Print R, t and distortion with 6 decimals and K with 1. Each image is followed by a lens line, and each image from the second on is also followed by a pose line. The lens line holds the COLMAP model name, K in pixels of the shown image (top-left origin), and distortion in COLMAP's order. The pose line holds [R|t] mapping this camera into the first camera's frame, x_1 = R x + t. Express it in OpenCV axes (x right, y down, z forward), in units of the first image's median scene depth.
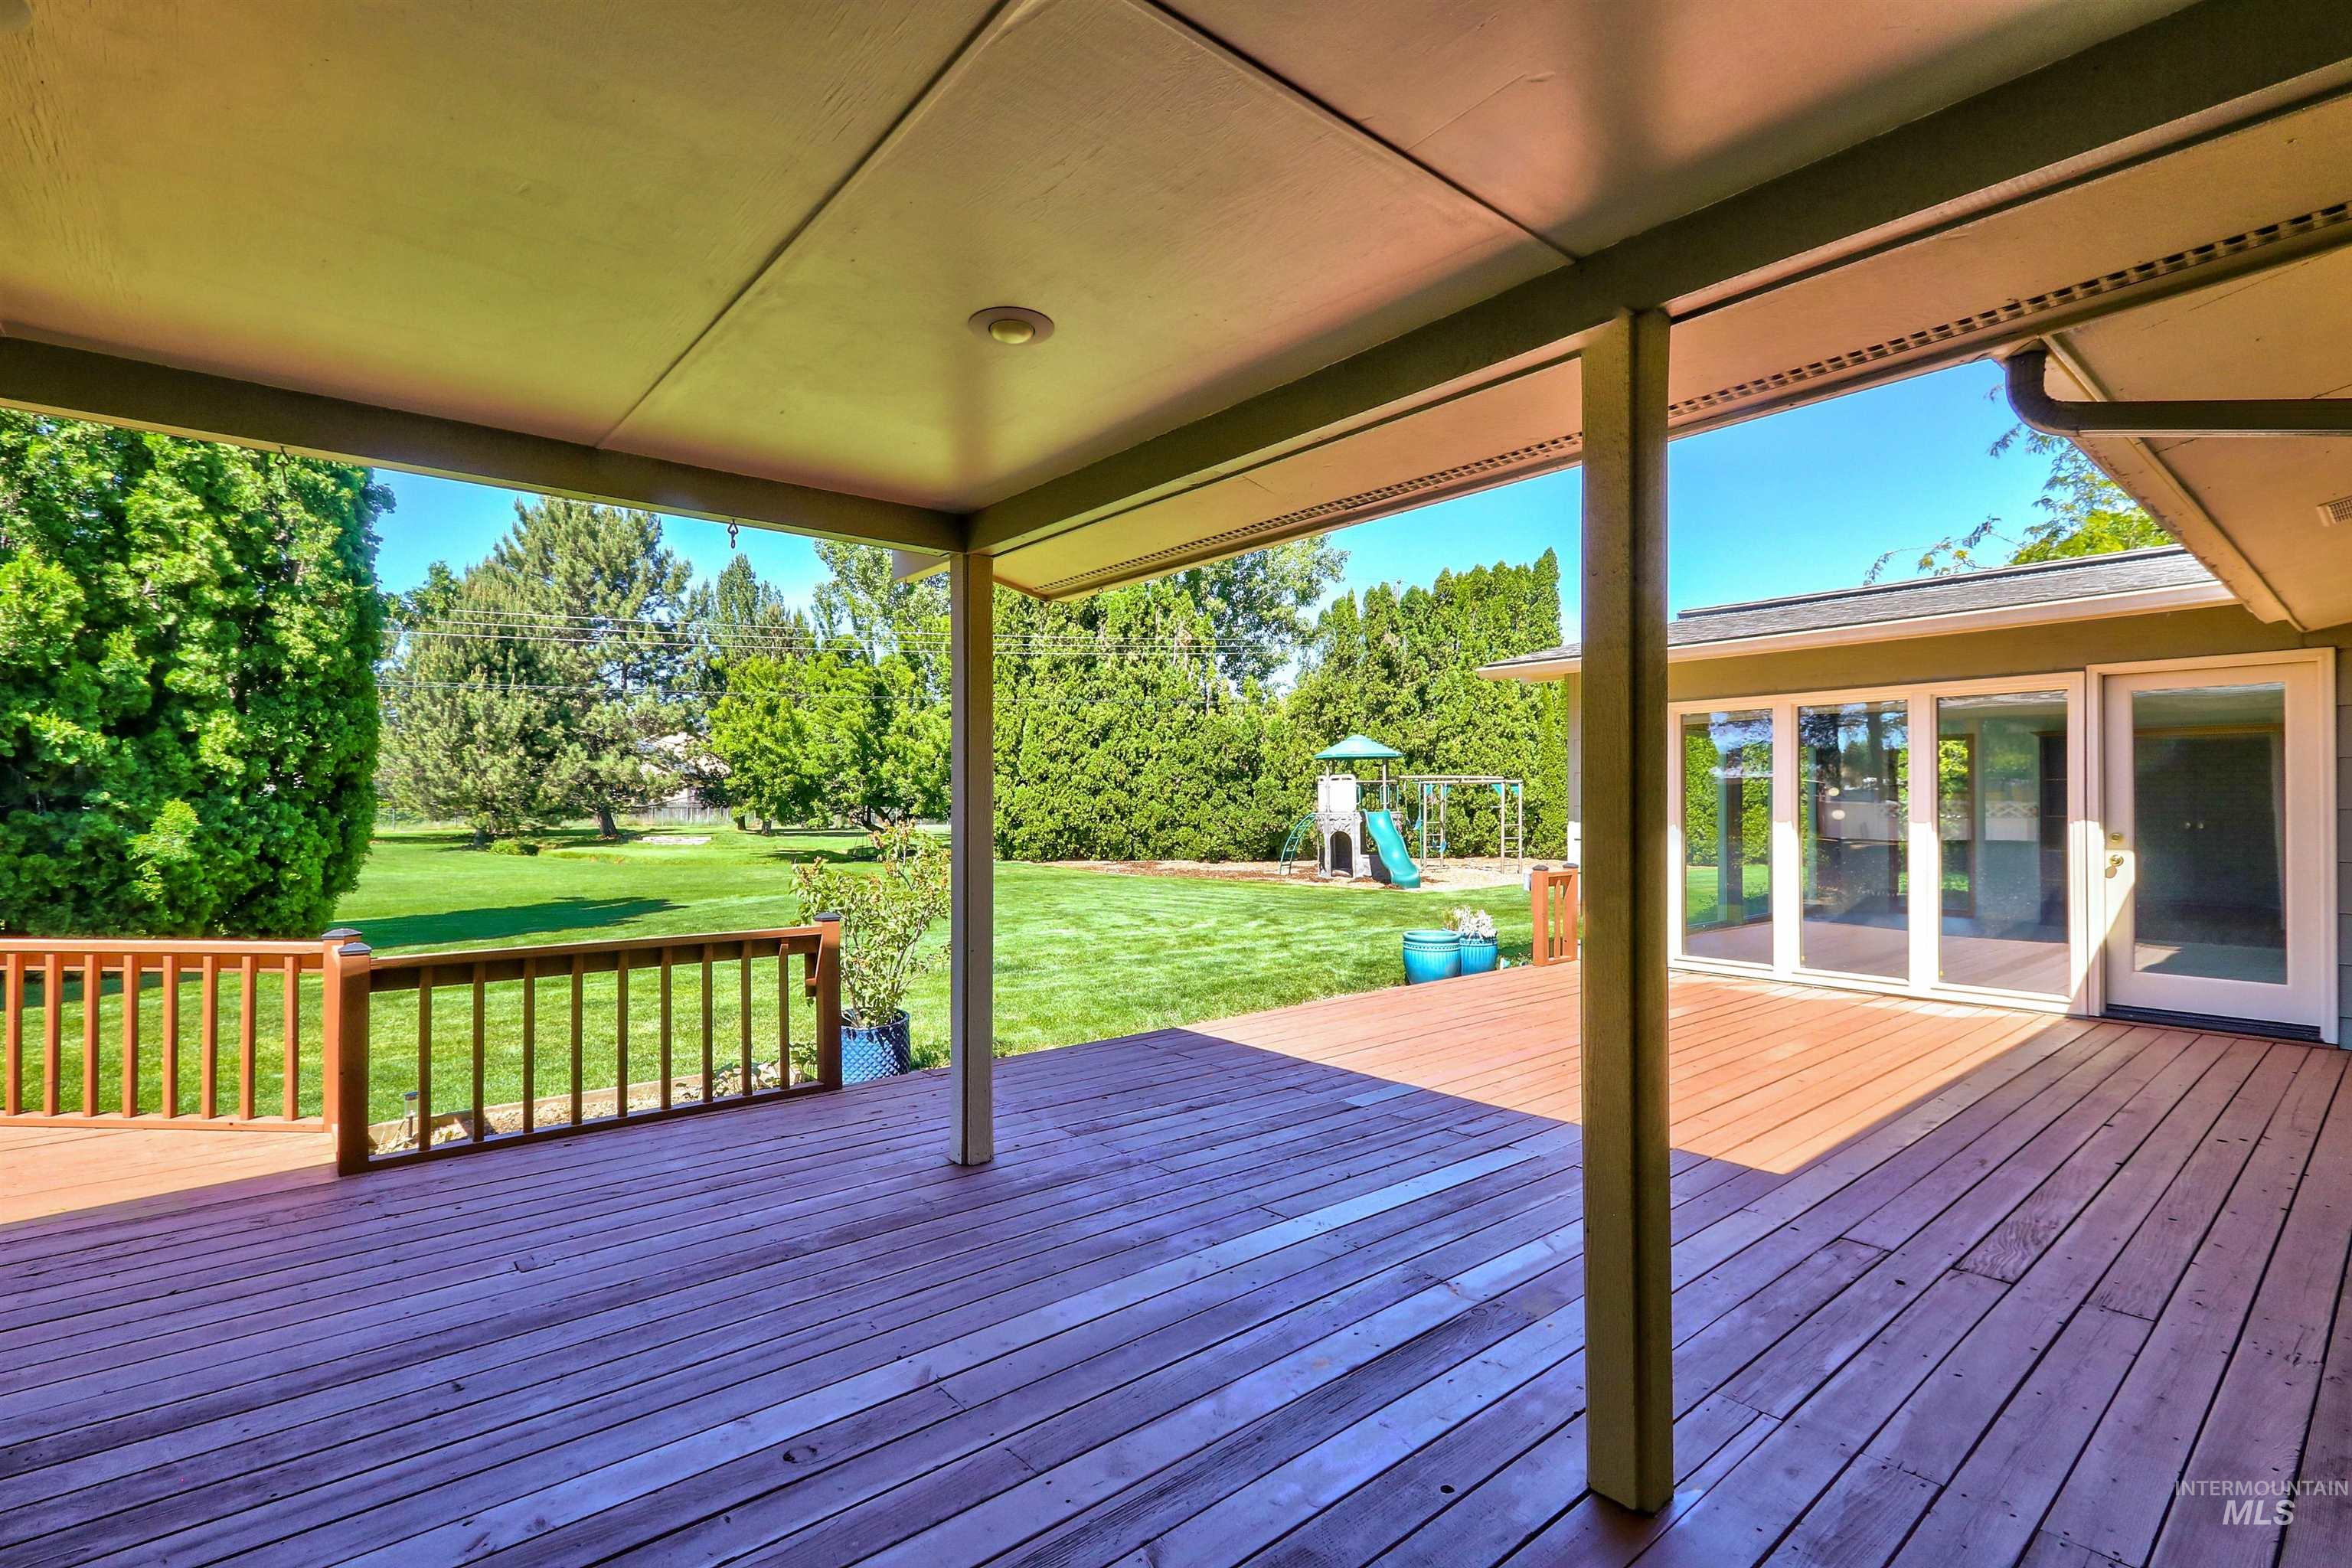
lens RADIAL K [[1072.2, 0, 1177.0], [0, 1072.2, 788.3], [0, 0, 1]] dist [-0.001290, -0.000107]
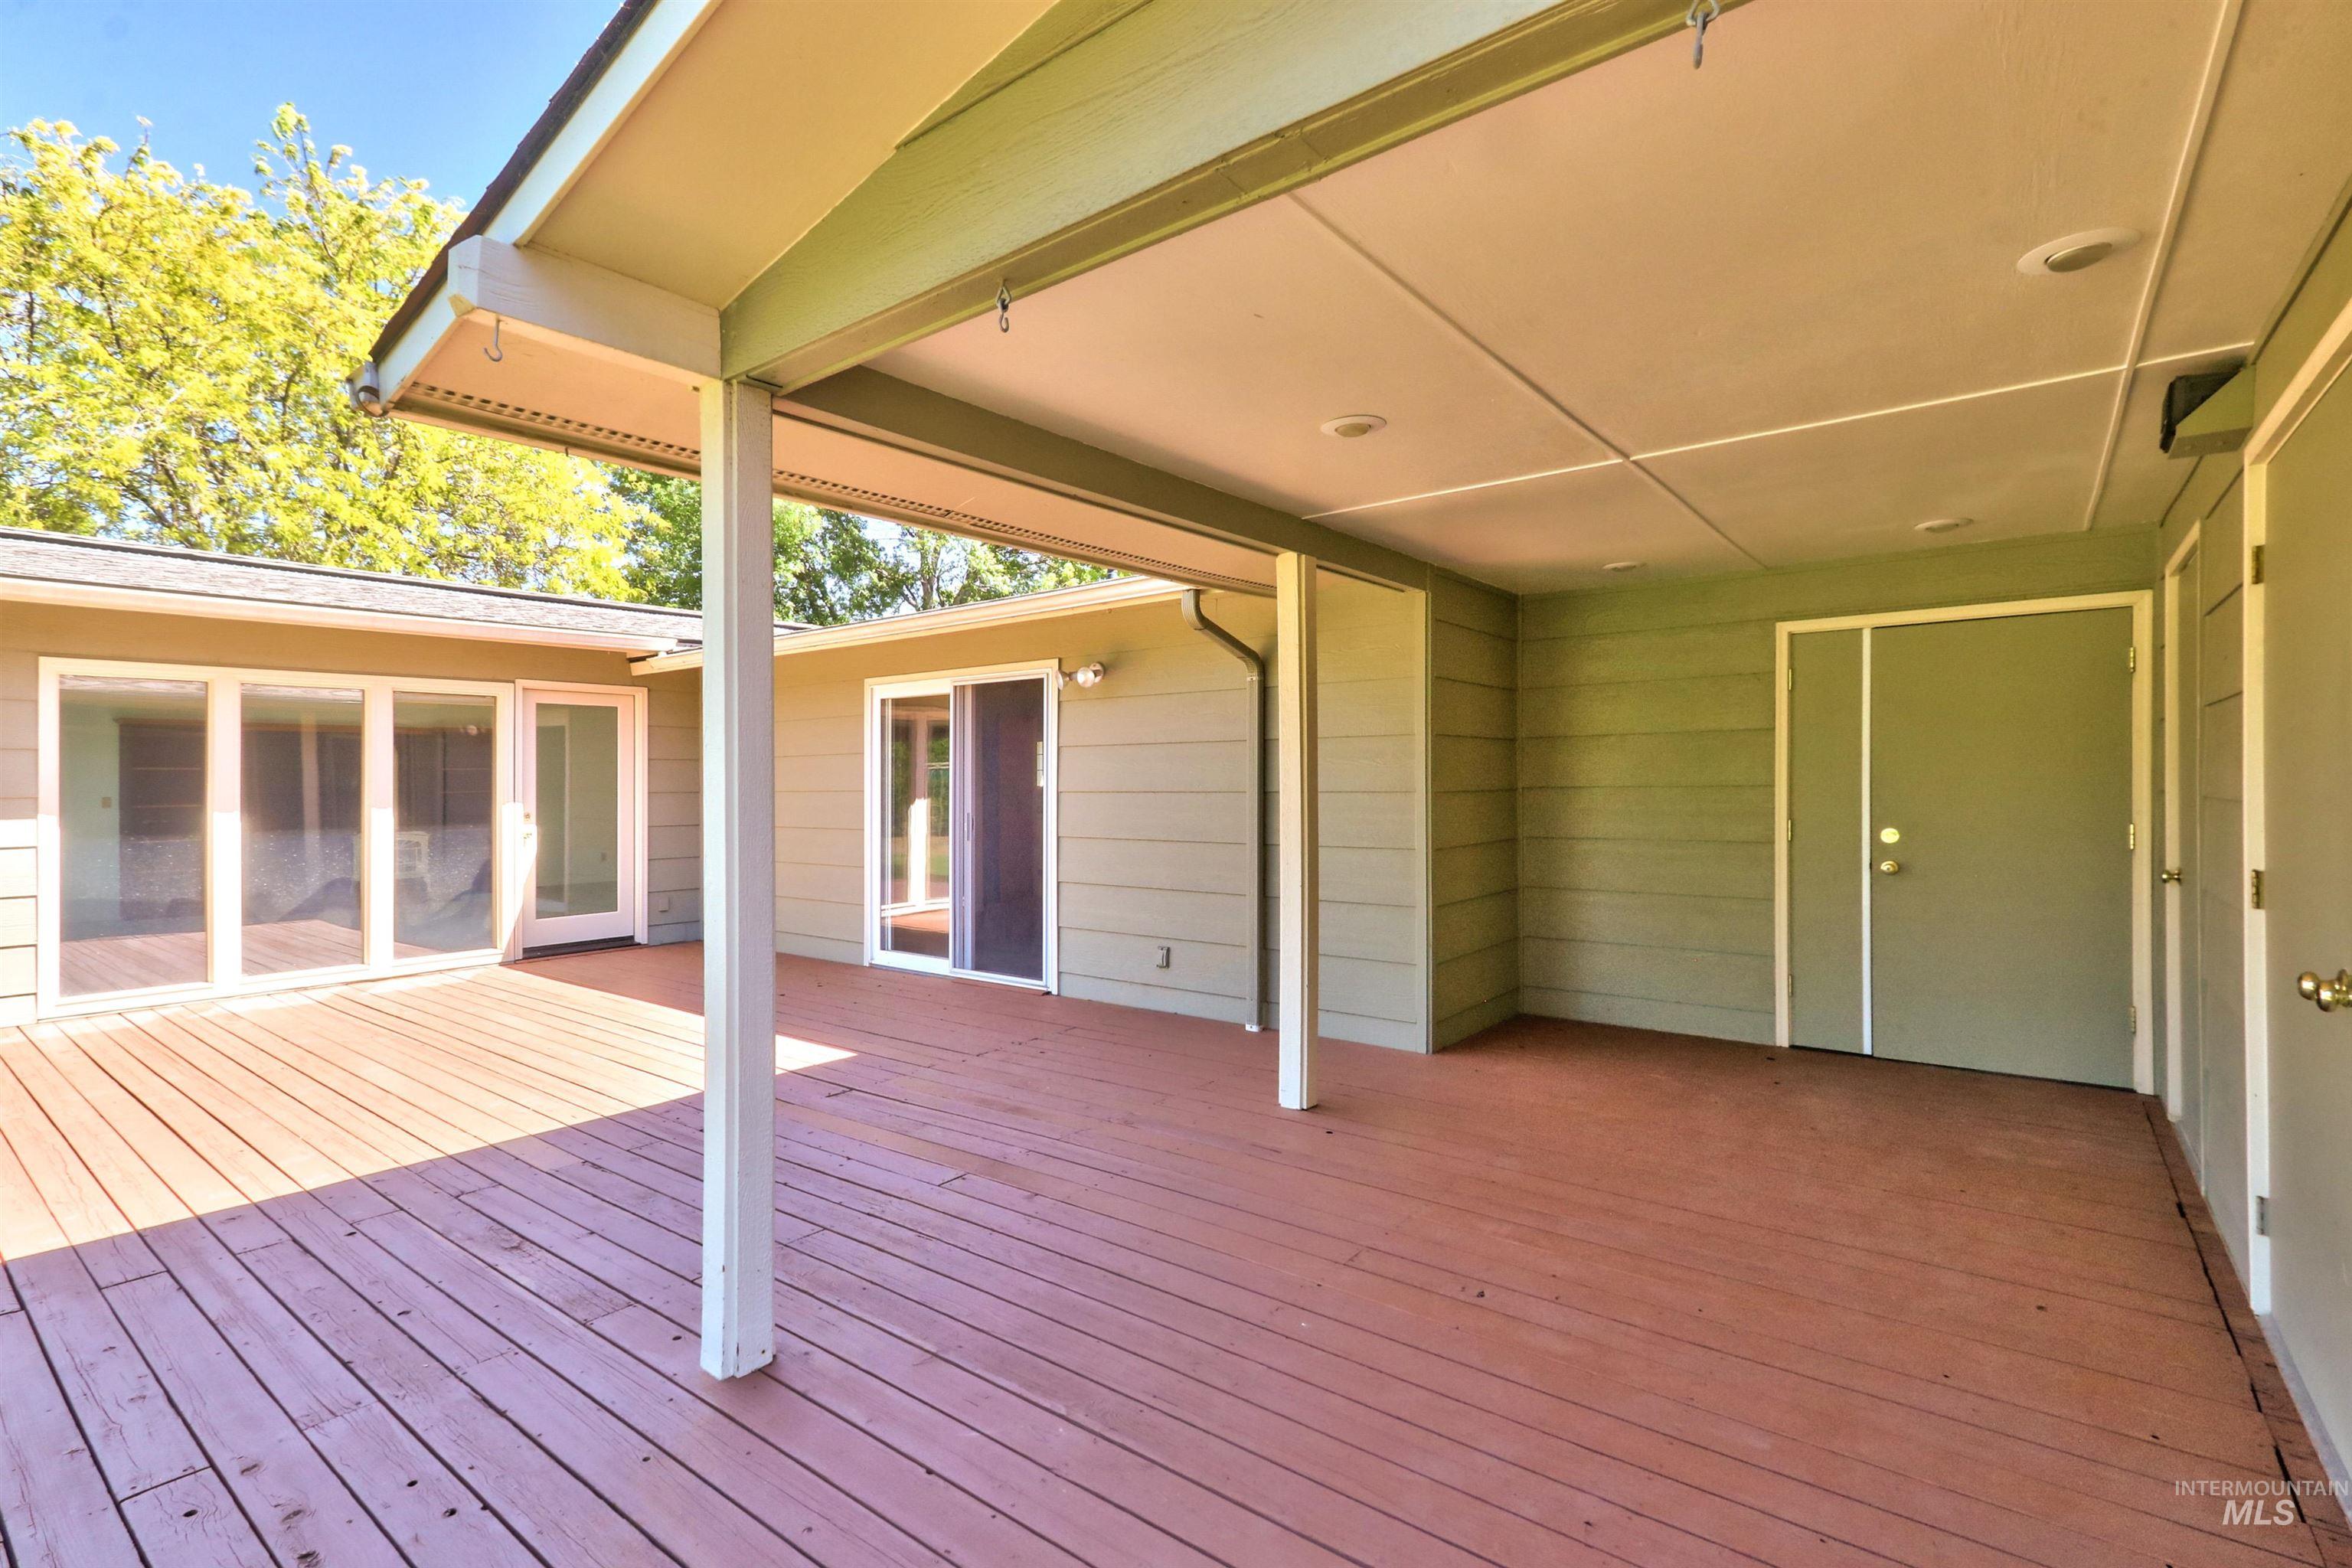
lens RADIAL K [[1072.2, 0, 1125.5], [0, 1072.2, 777.2], [0, 0, 1]] dist [-0.001290, -0.000107]
pose [[-0.183006, 0.005520, 0.983096, -0.510893], [-0.006484, 0.999956, -0.006822, 0.003234], [-0.983090, -0.007623, -0.182963, 0.531849]]
